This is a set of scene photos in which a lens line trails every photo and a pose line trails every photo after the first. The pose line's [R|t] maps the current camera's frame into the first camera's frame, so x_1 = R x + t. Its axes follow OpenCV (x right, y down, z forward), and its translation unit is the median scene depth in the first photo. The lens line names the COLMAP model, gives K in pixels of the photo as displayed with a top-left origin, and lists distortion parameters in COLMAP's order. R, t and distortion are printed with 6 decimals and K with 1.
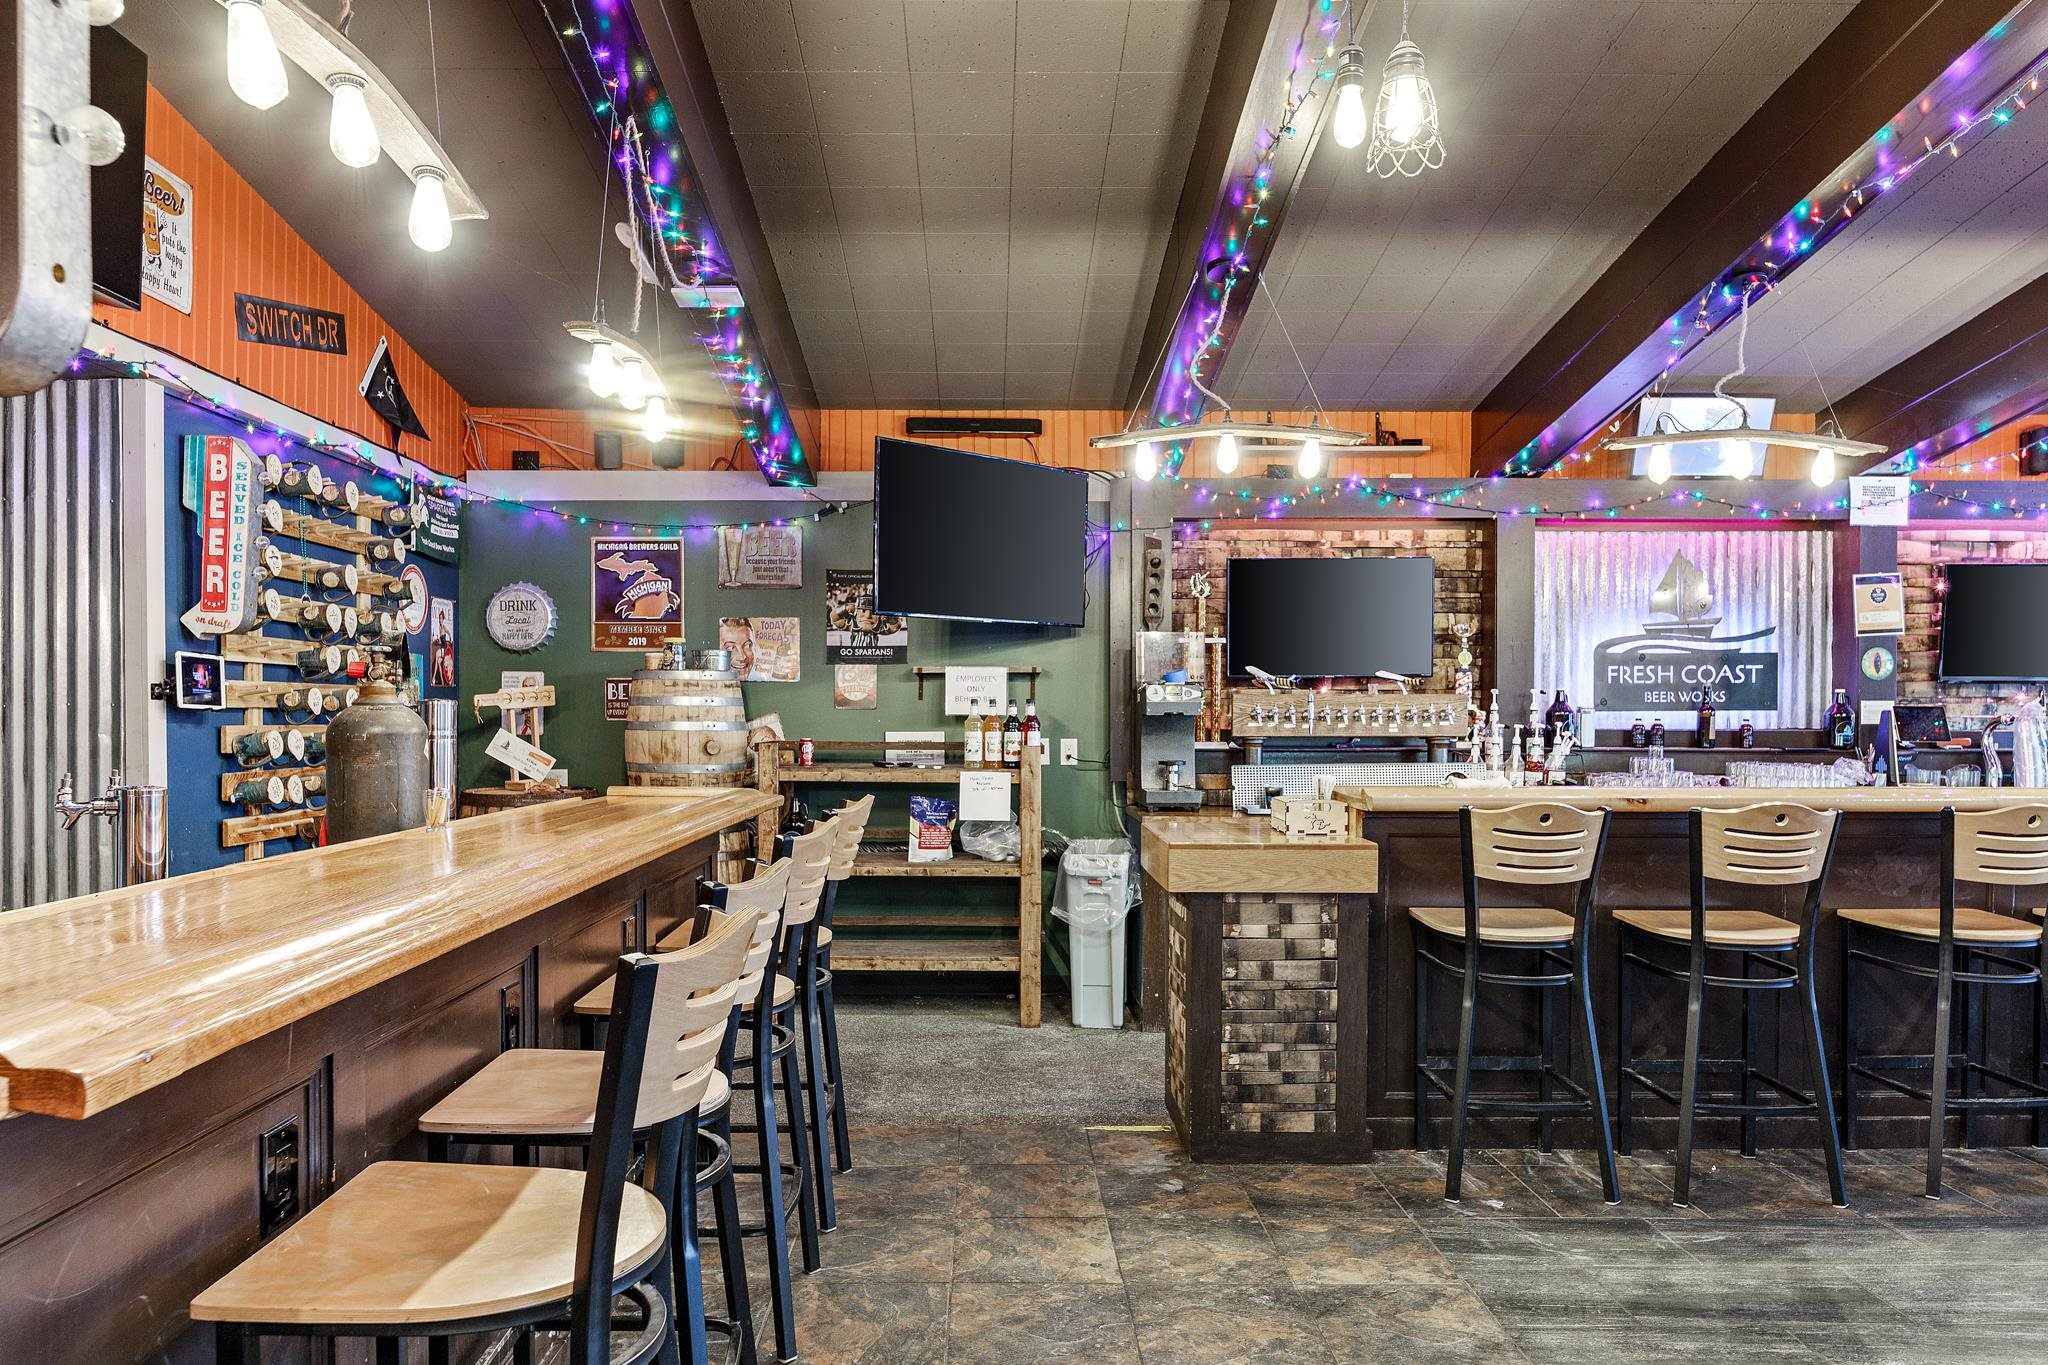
lens RADIAL K [[1348.1, 0, 957.5], [0, 1348.1, 727.4], [0, 0, 1]] dist [-0.010083, -0.004075]
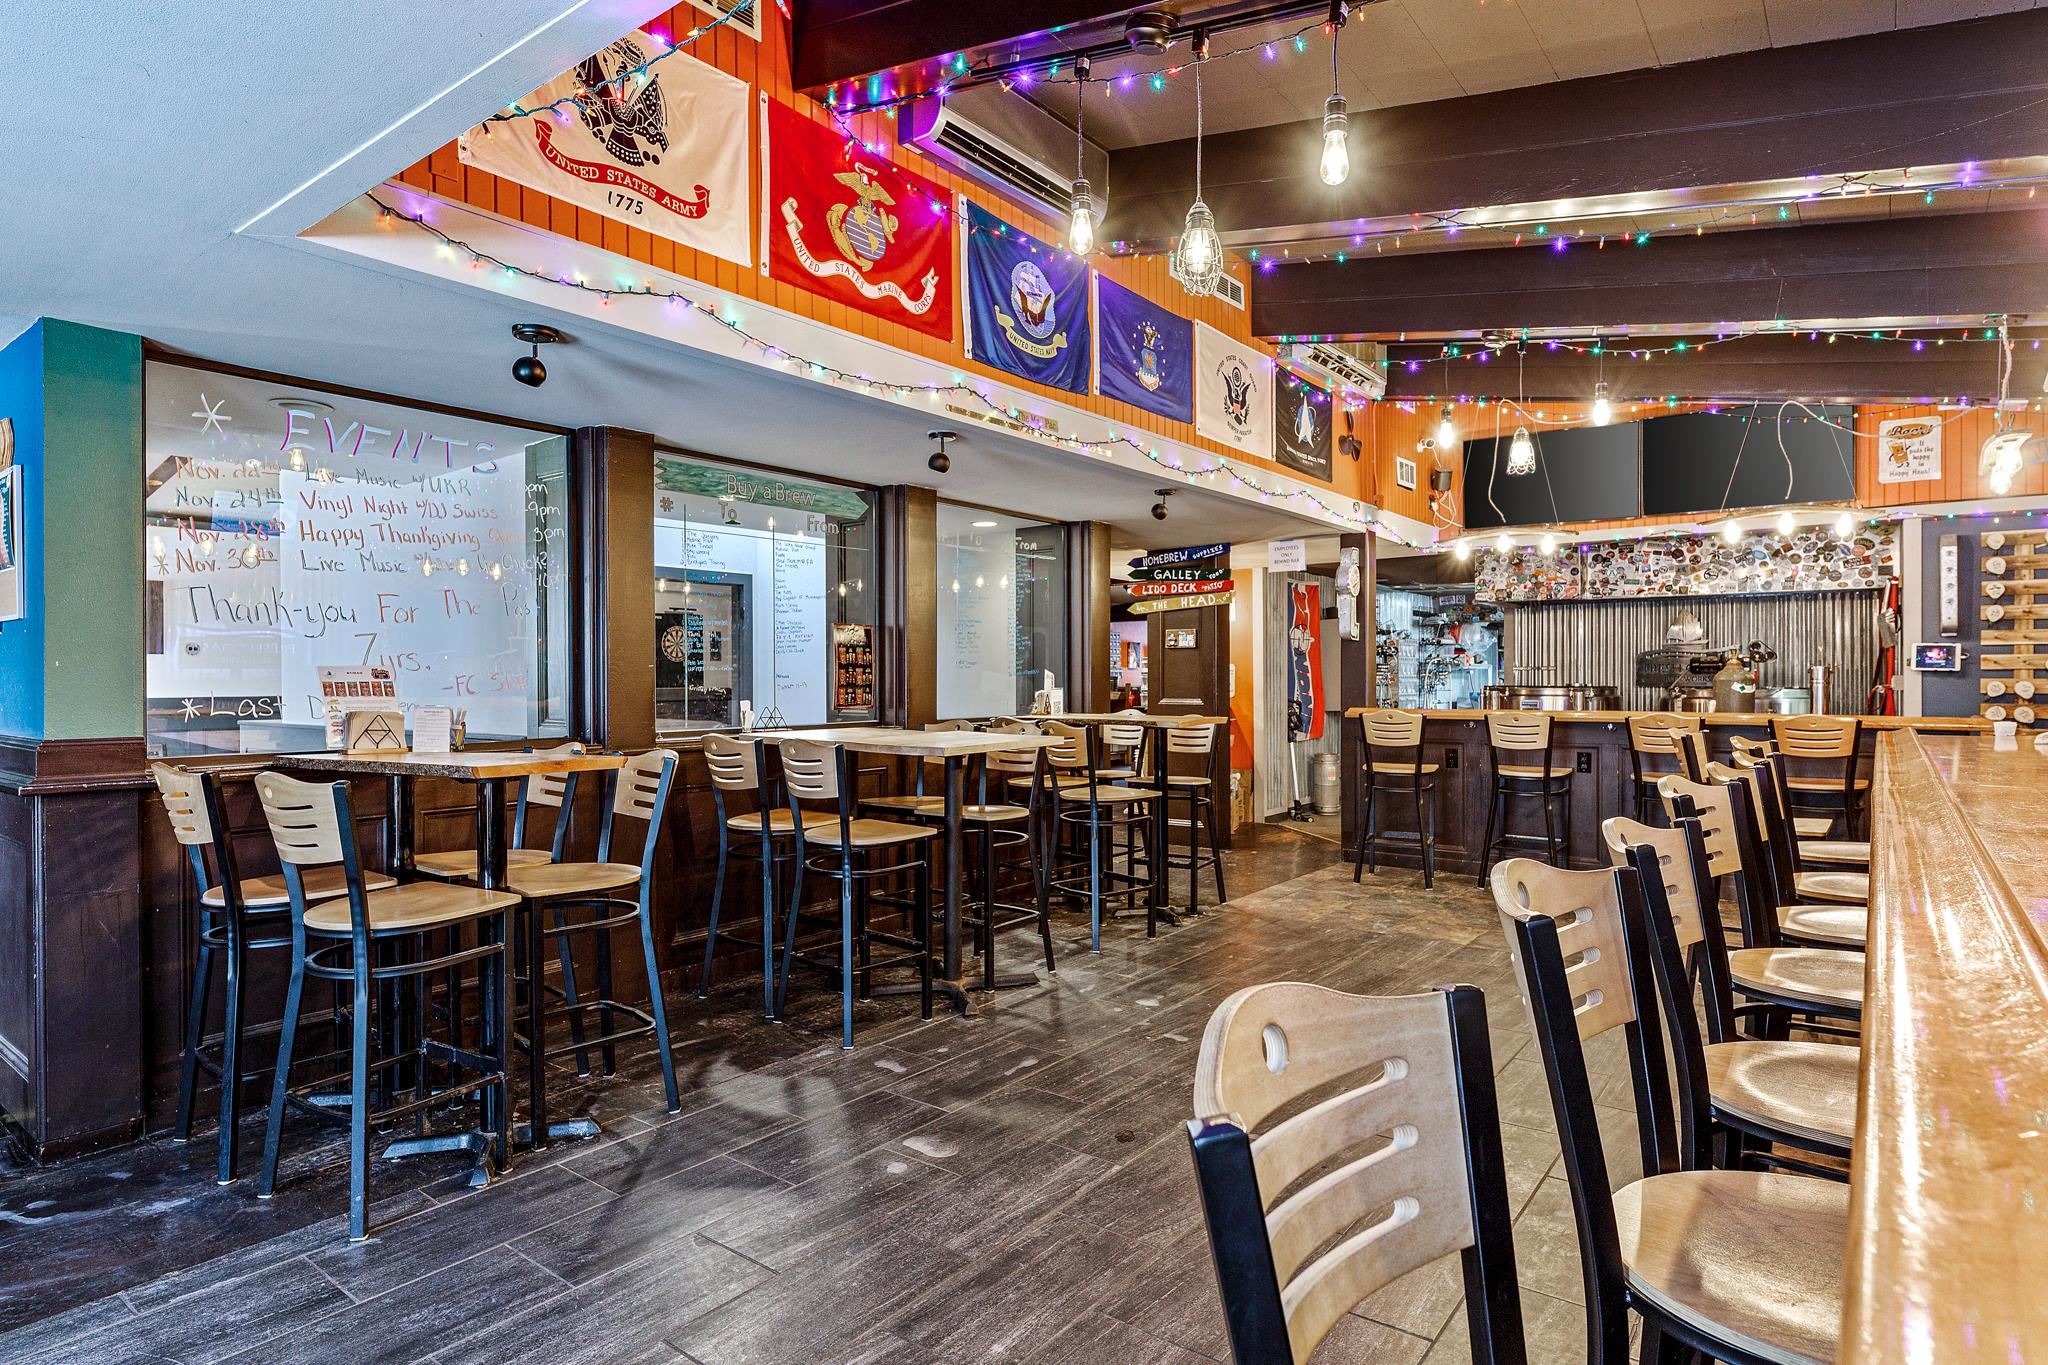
lens RADIAL K [[1100.0, 0, 1015.3], [0, 1100.0, 684.8], [0, 0, 1]] dist [-0.003820, -0.003931]
pose [[-0.621009, 0.007482, -0.783768, 1.073988], [-0.004343, 0.999906, 0.012987, -0.004643], [0.783792, 0.011470, -0.620918, 0.618269]]
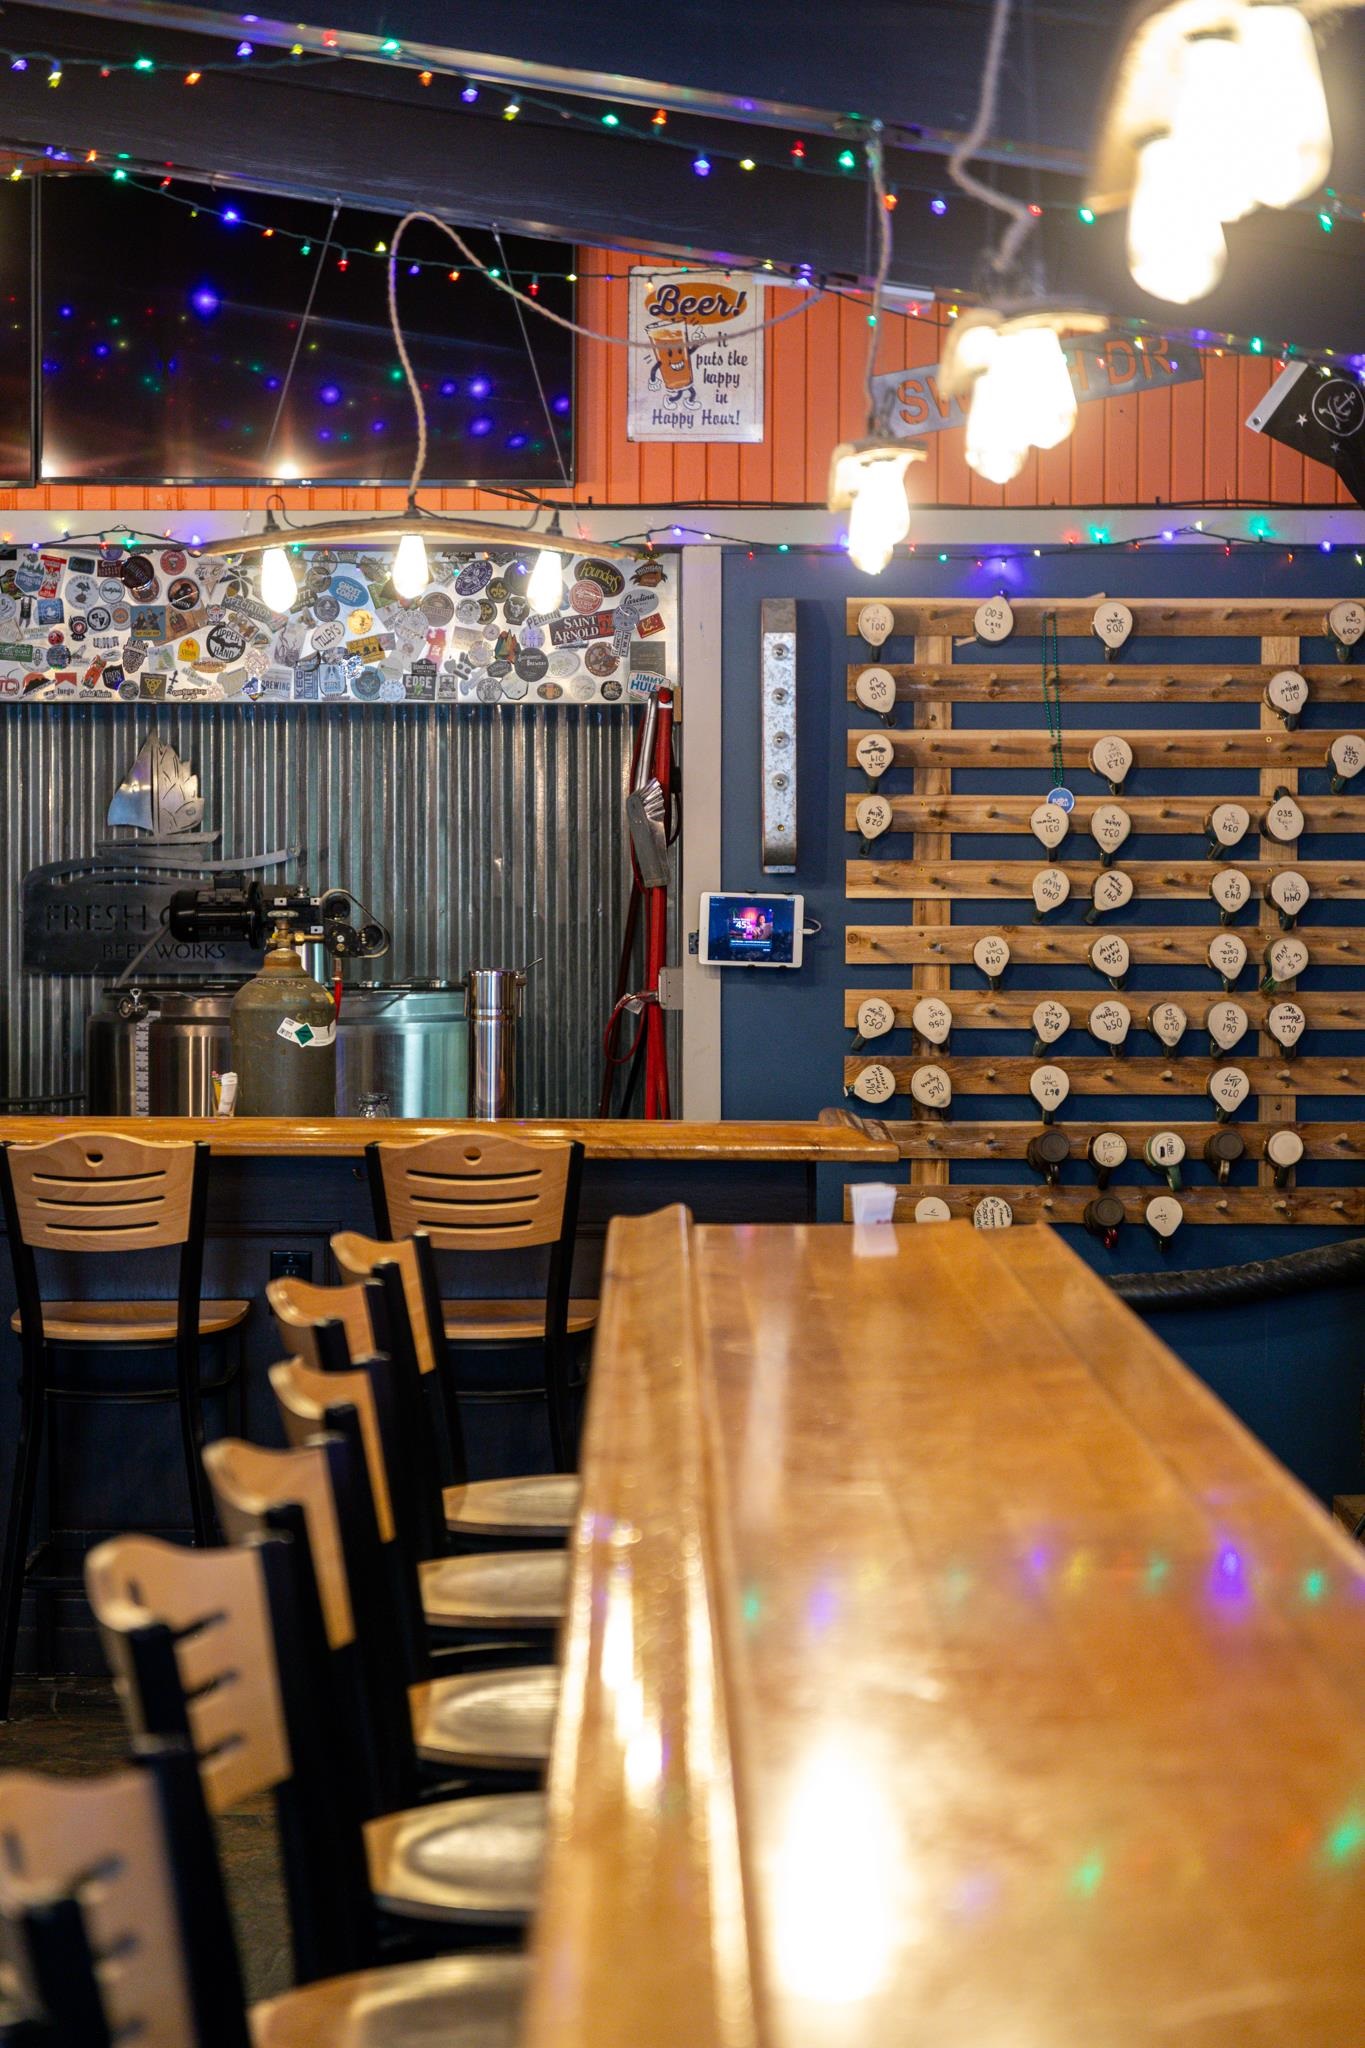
lens RADIAL K [[4094.8, 0, 663.4], [0, 4094.8, 1011.6], [0, 0, 1]] dist [-0.046936, 0.000000]
pose [[0.000465, 0.042155, -0.999111, 1.142269], [-0.011115, 0.999050, 0.042147, -0.055940], [0.999938, 0.011085, 0.000933, 0.626466]]
